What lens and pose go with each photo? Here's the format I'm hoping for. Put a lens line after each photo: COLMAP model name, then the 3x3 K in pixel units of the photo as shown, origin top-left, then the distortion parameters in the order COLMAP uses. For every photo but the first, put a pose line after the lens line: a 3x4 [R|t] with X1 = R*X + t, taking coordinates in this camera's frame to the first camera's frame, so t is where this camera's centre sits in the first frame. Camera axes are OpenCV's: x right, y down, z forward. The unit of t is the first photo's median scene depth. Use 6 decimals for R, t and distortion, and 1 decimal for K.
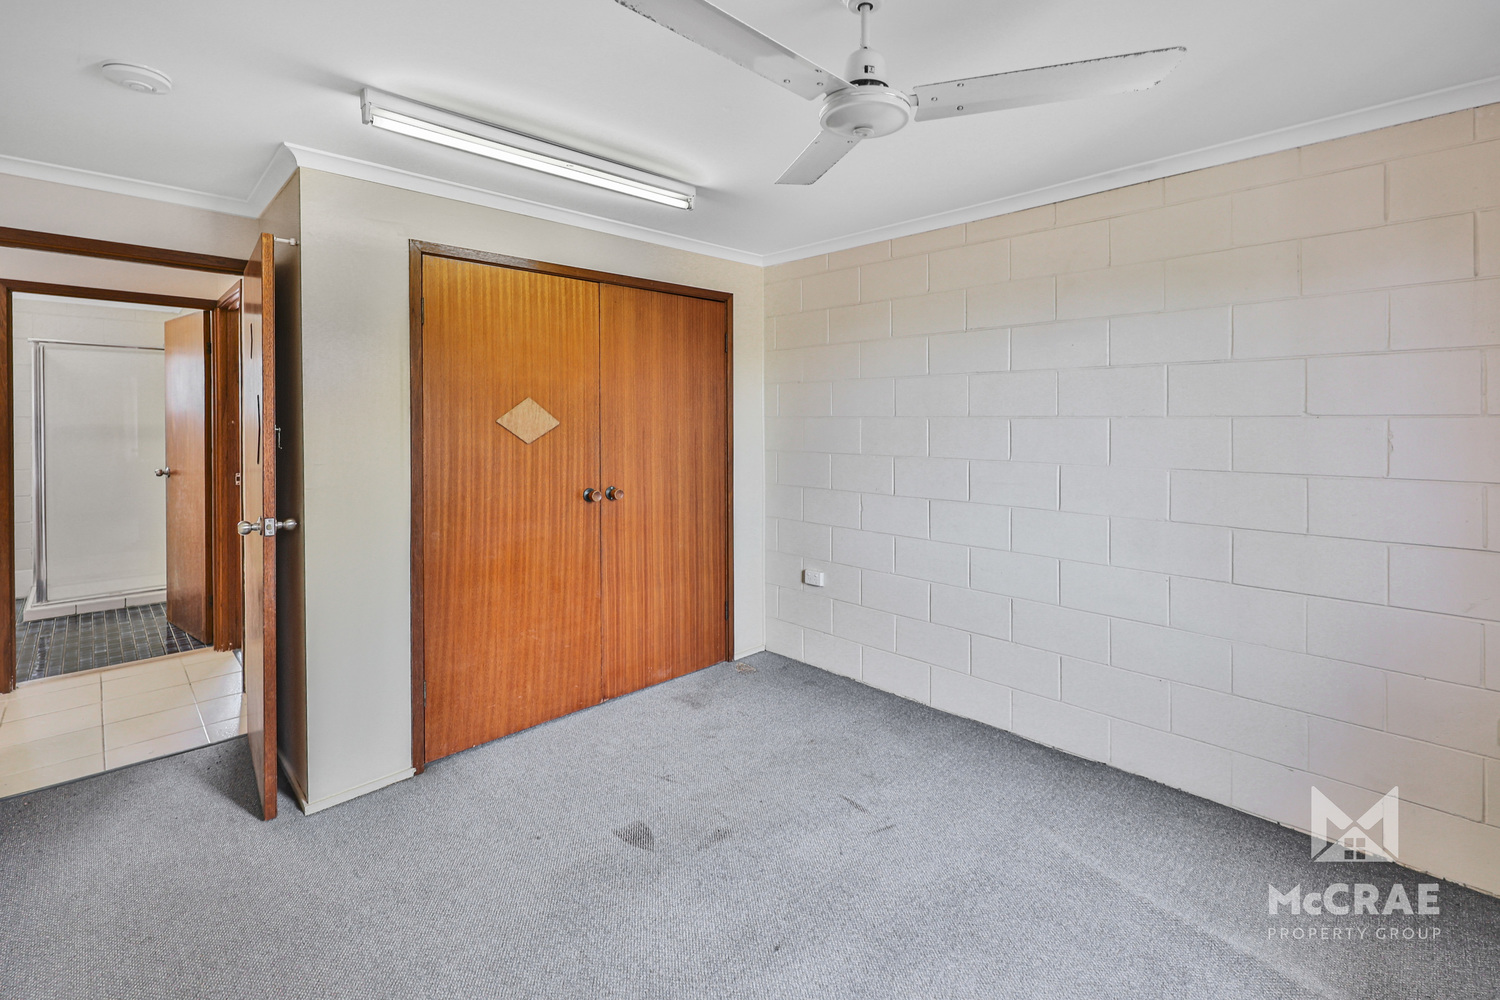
lens RADIAL K [[660.2, 0, 744.0], [0, 660.2, 419.0], [0, 0, 1]] dist [-0.000885, 0.000024]
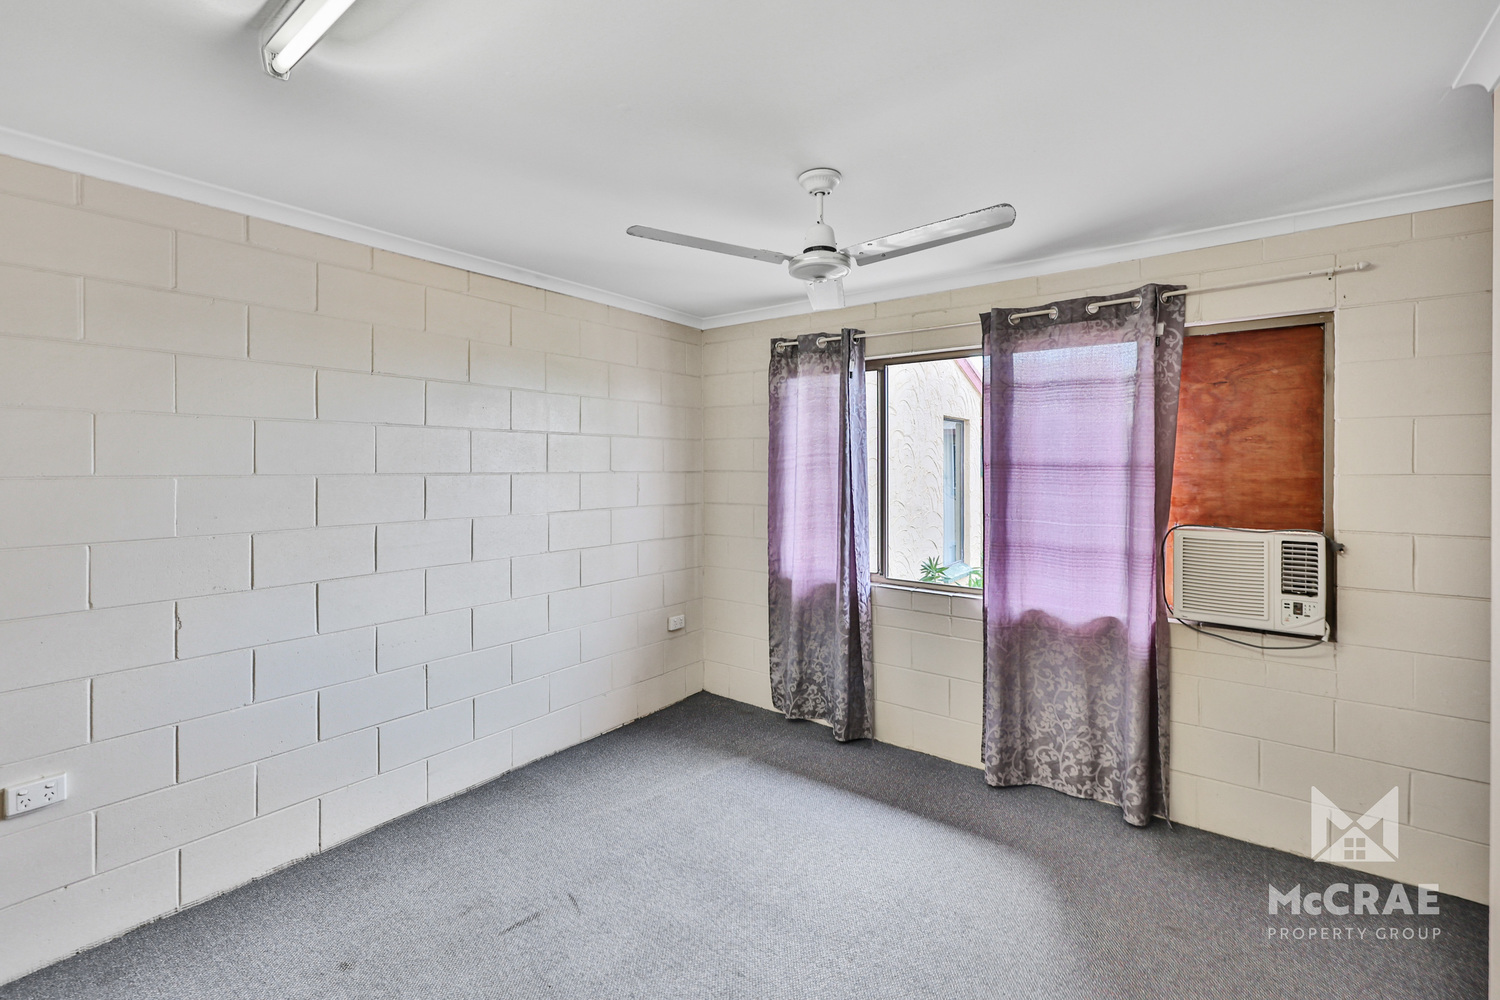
lens RADIAL K [[660.2, 0, 735.6], [0, 660.2, 468.0], [0, 0, 1]] dist [-0.000885, 0.000024]
pose [[-0.144168, 0.004377, 0.989543, -0.623704], [0.008493, 0.999959, -0.003186, -0.005174], [-0.989517, 0.007944, -0.144200, 0.719780]]
